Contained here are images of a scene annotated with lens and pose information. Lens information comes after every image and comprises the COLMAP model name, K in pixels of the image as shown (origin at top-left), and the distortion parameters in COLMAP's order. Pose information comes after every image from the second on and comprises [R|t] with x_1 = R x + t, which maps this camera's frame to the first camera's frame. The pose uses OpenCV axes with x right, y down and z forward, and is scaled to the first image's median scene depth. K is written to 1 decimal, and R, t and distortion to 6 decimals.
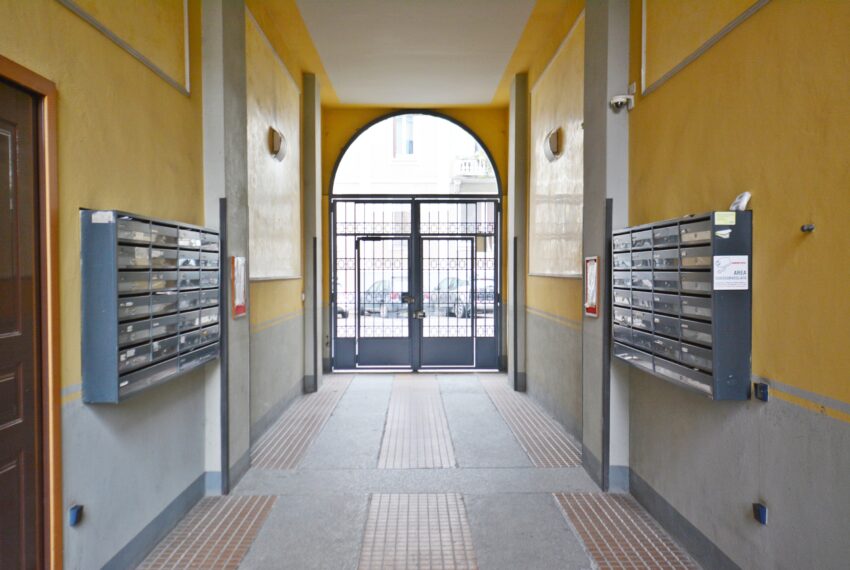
lens RADIAL K [[734.4, 0, 424.4], [0, 734.4, 284.0], [0, 0, 1]] dist [-0.003066, -0.000381]
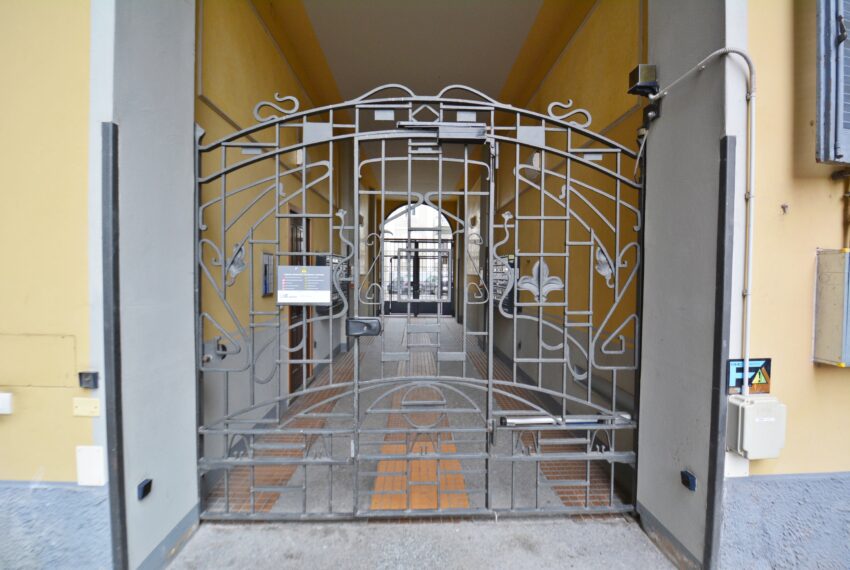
lens RADIAL K [[378.1, 0, 425.3], [0, 378.1, 282.4], [0, 0, 1]] dist [-0.002811, -0.006289]
pose [[0.999853, 0.009532, 0.014269, -0.000276], [-0.009610, 0.999939, 0.005449, 0.005839], [-0.014216, -0.005585, 0.999883, -0.185568]]
